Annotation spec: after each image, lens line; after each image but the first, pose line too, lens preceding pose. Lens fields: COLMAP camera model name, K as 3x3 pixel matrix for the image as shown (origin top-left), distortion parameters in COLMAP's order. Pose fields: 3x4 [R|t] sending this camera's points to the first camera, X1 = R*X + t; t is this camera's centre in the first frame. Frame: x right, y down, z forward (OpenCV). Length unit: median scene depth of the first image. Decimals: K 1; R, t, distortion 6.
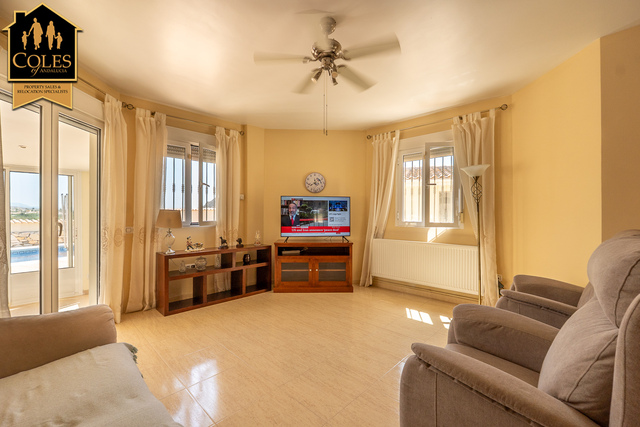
lens RADIAL K [[268.6, 0, 317.9], [0, 268.6, 215.5], [0, 0, 1]] dist [-0.007209, -0.000251]
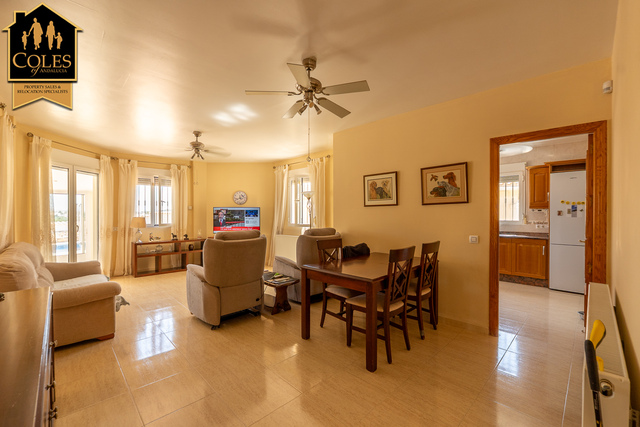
lens RADIAL K [[268.6, 0, 316.9], [0, 268.6, 215.2], [0, 0, 1]] dist [-0.007209, -0.000251]
pose [[0.999214, -0.001274, -0.039620, 0.556915], [0.001441, 0.999990, 0.004164, -0.033811], [0.039615, -0.004217, 0.999206, -0.568663]]
